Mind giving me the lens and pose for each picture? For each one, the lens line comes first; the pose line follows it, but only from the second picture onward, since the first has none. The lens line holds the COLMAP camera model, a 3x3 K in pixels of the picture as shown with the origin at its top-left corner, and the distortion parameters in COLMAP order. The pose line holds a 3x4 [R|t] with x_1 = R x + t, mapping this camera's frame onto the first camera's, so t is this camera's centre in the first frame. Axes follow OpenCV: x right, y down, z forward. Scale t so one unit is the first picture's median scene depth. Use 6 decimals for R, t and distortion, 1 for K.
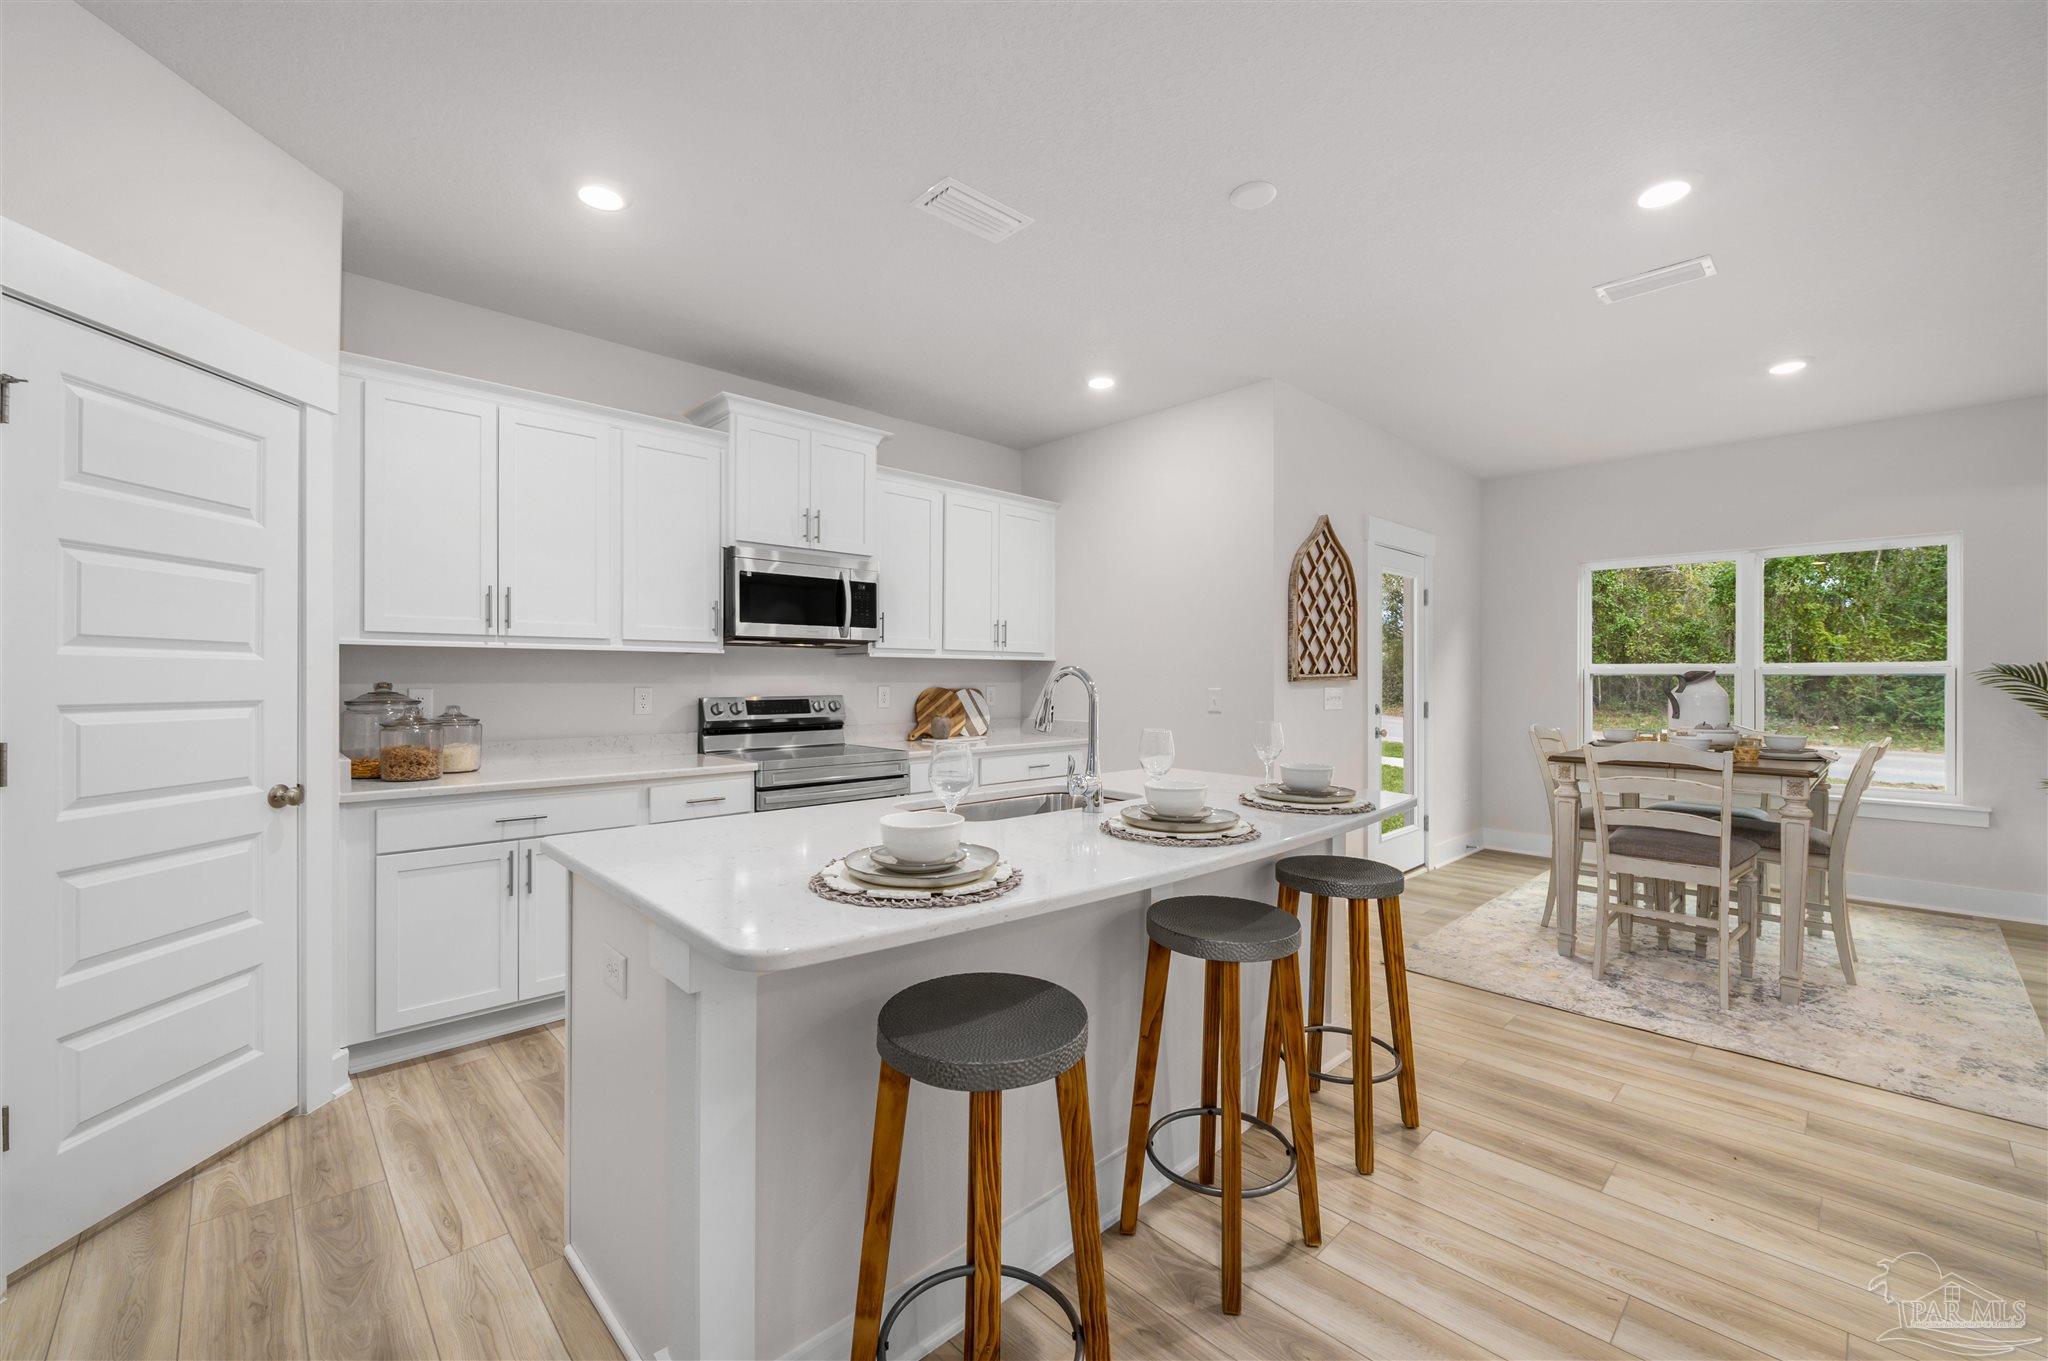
lens RADIAL K [[838.9, 0, 1040.4], [0, 838.9, 675.5], [0, 0, 1]] dist [-0.000539, -0.000820]
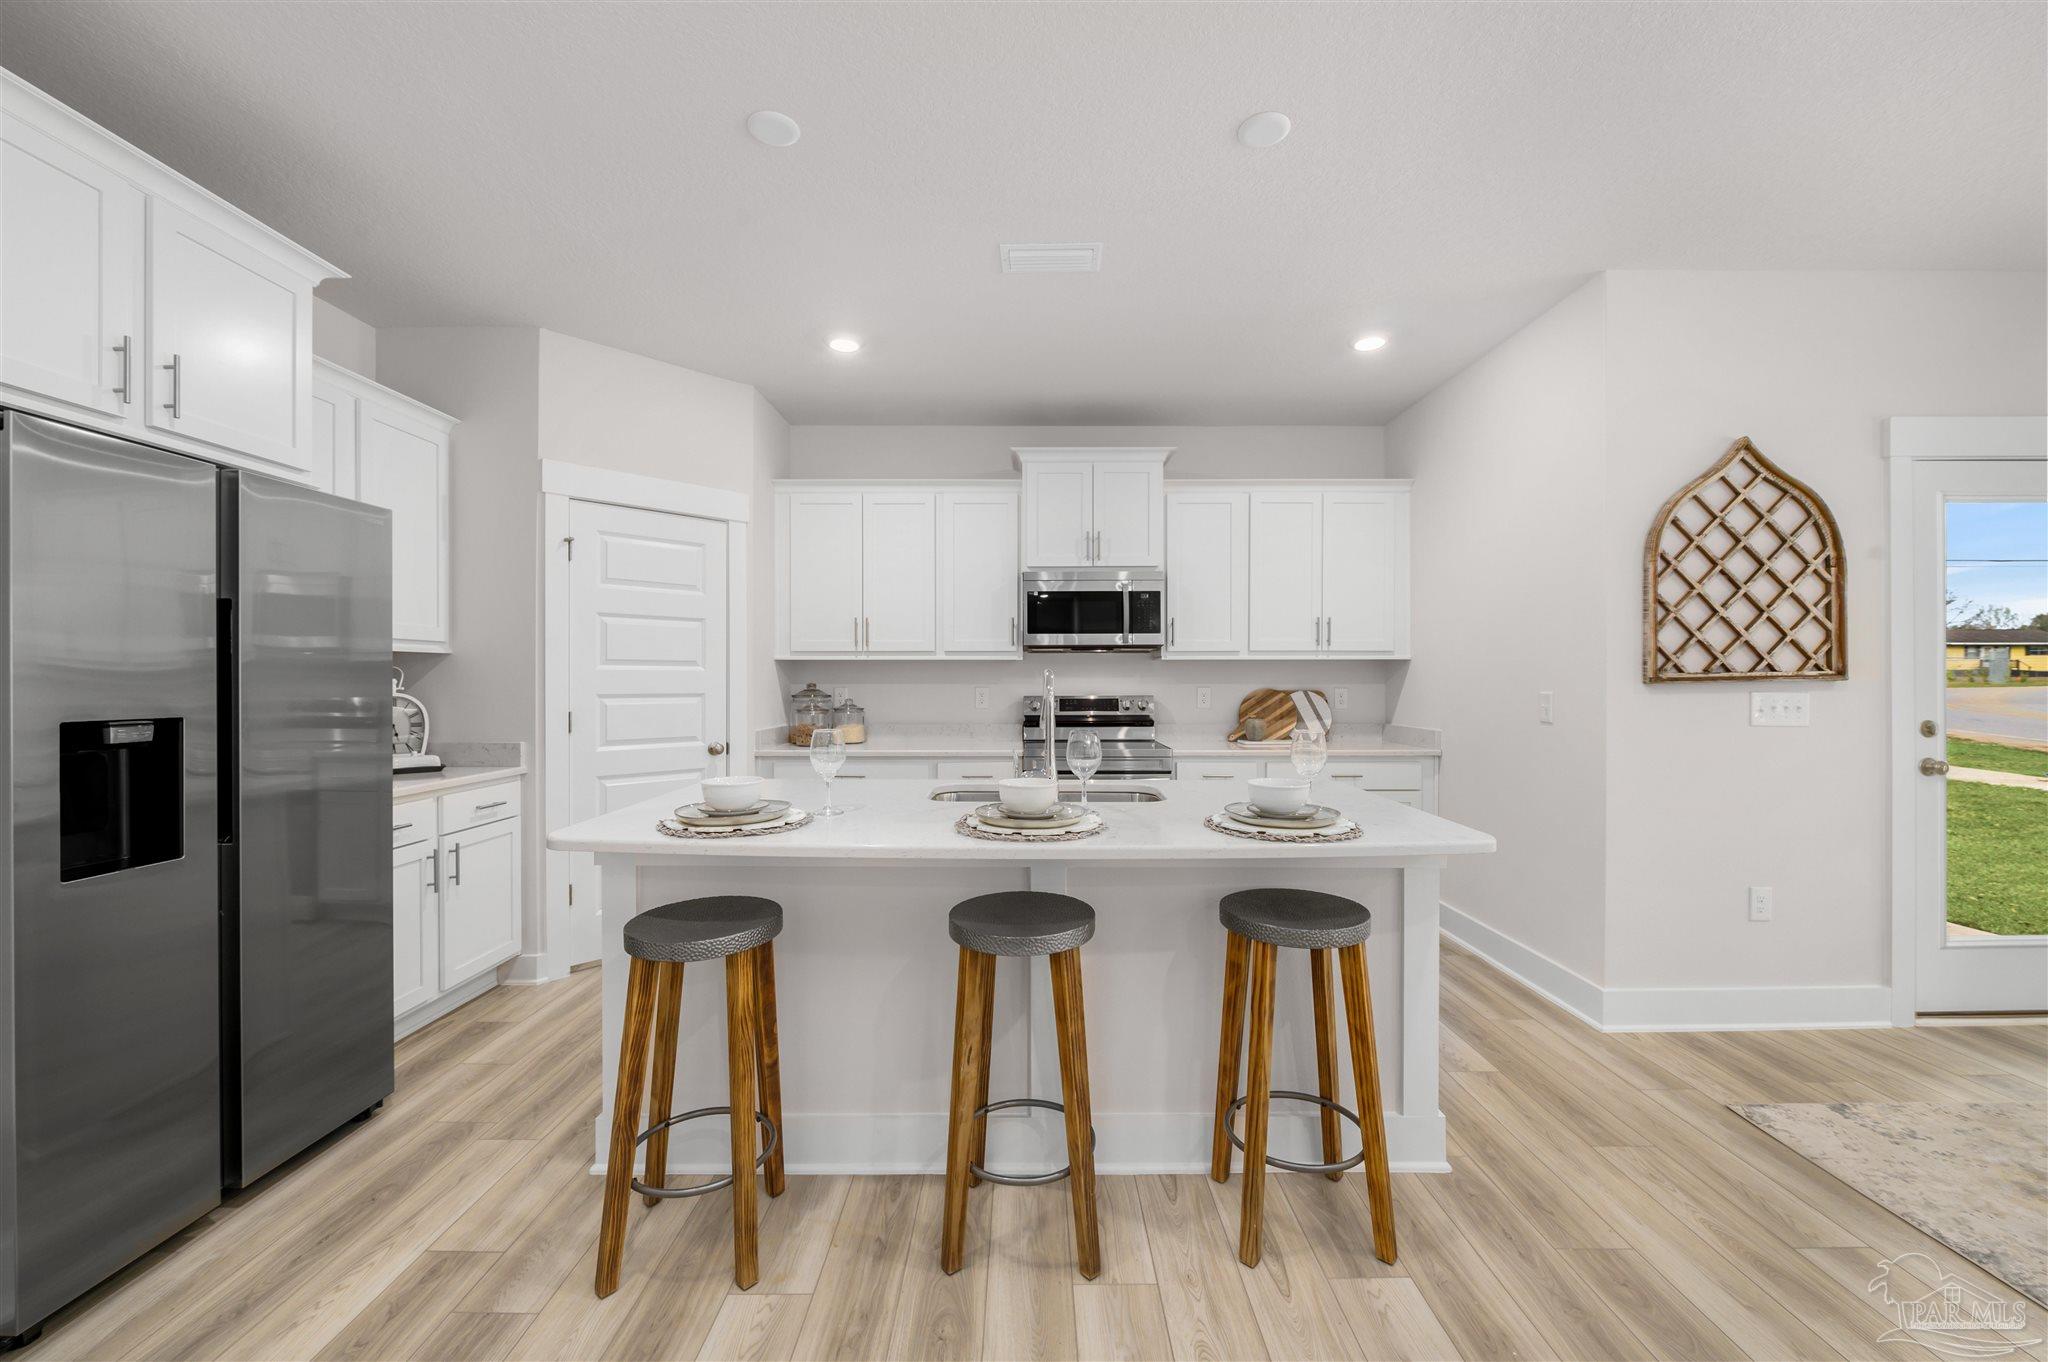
lens RADIAL K [[838.9, 0, 1044.3], [0, 838.9, 676.5], [0, 0, 1]] dist [-0.000539, -0.000820]
pose [[0.712285, -0.004302, -0.701877, 0.461200], [0.004504, 0.999989, -0.001558, 0.000069], [0.701876, -0.002052, 0.712296, 0.138341]]
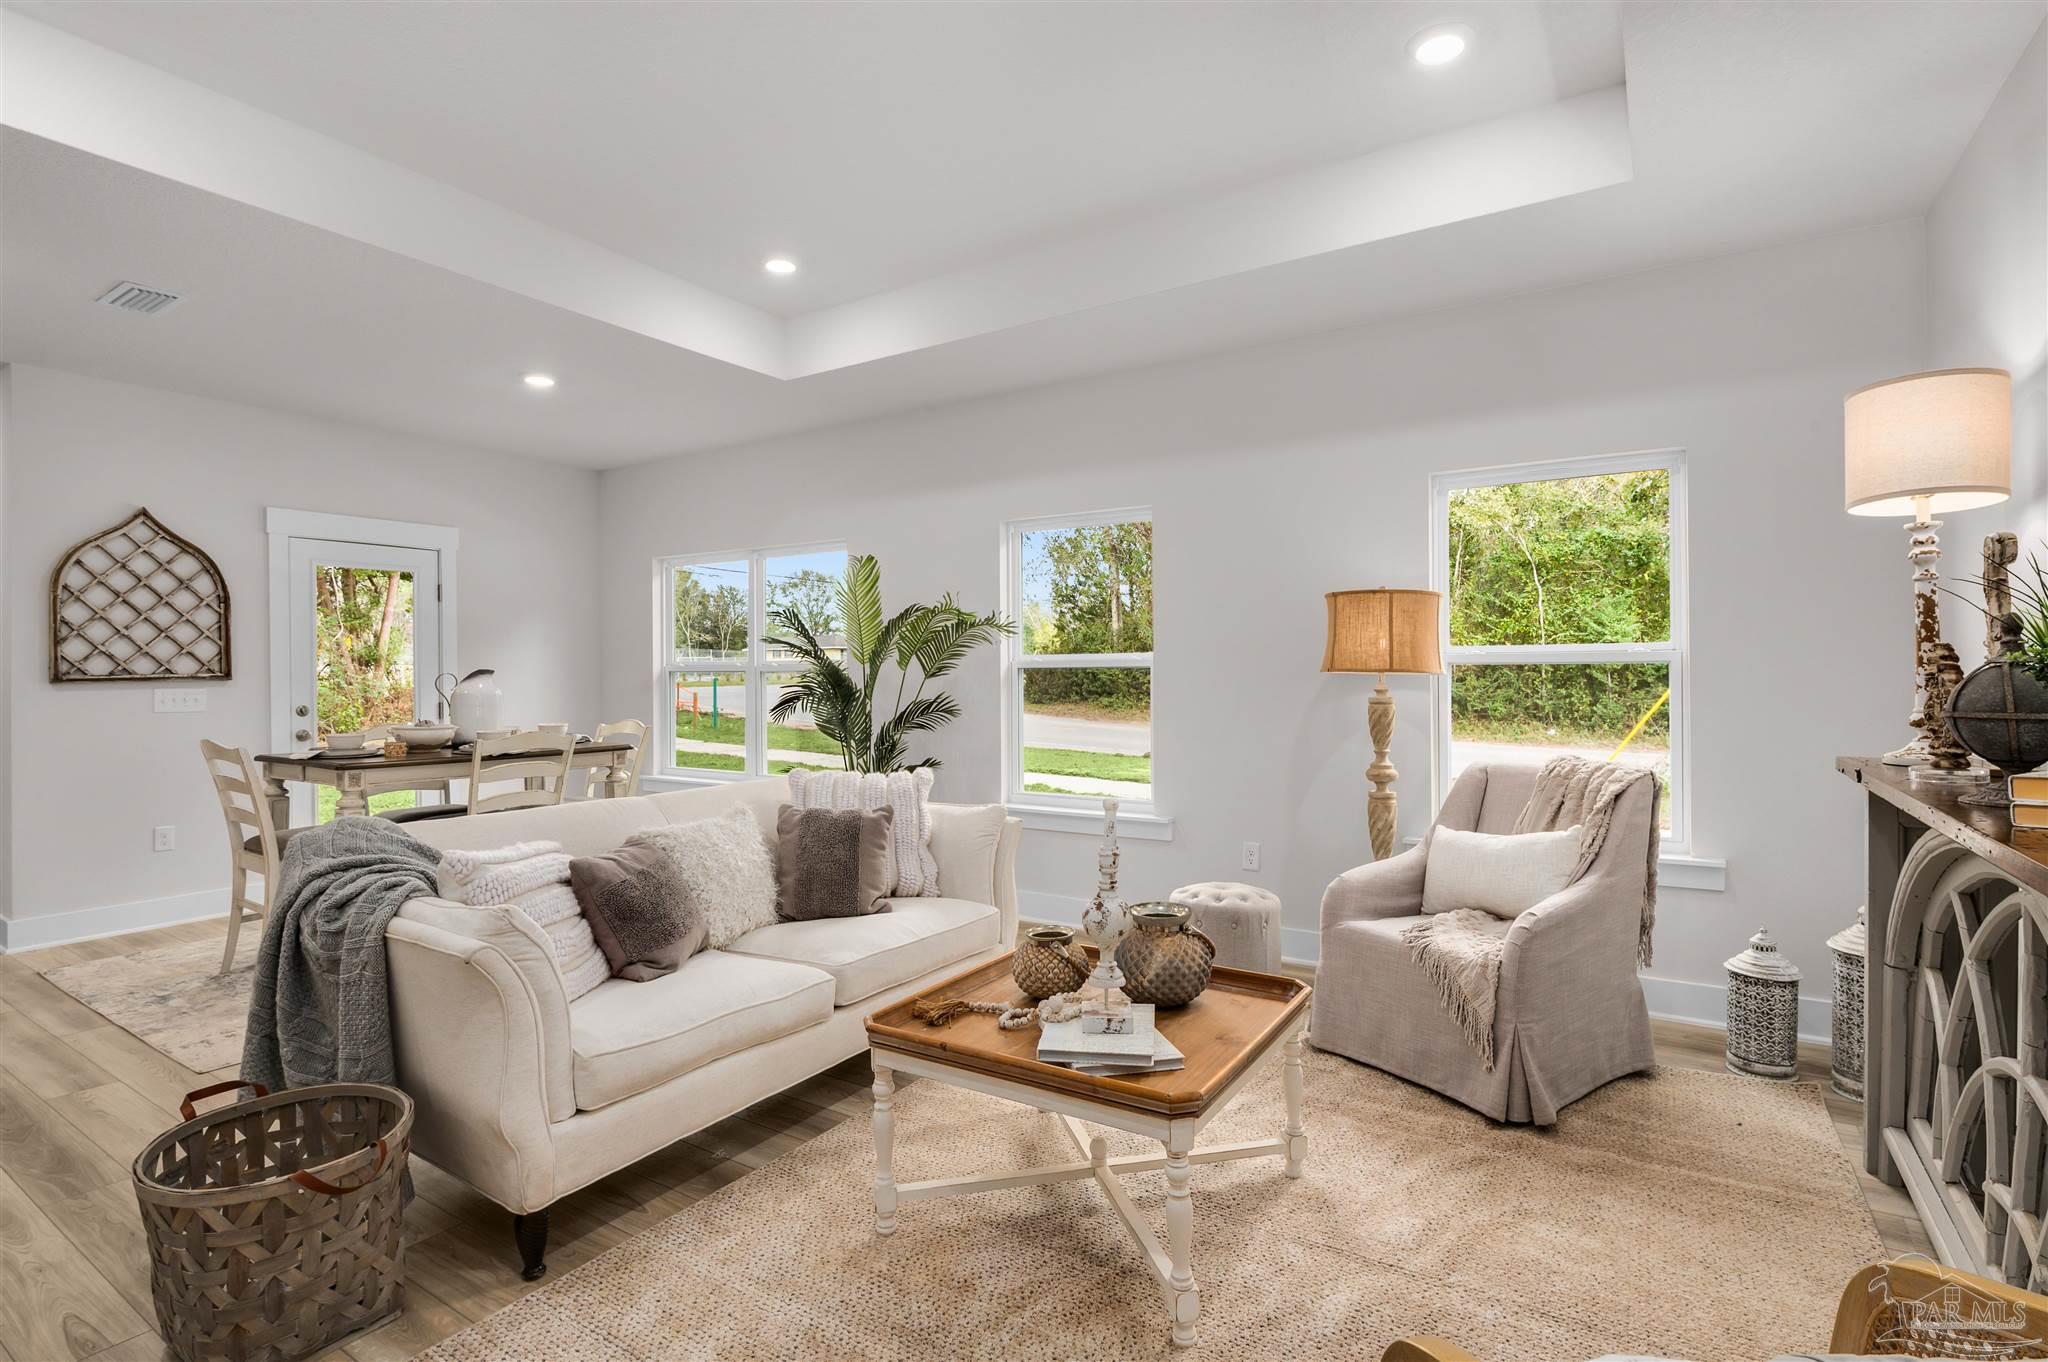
lens RADIAL K [[984.0, 0, 1019.4], [0, 984.0, 678.8], [0, 0, 1]] dist [-0.001575, -0.000411]
pose [[0.976238, -0.009267, 0.216501, 1.193184], [0.007406, 0.999928, 0.009406, -0.000782], [-0.216573, -0.007579, 0.976237, -0.335208]]
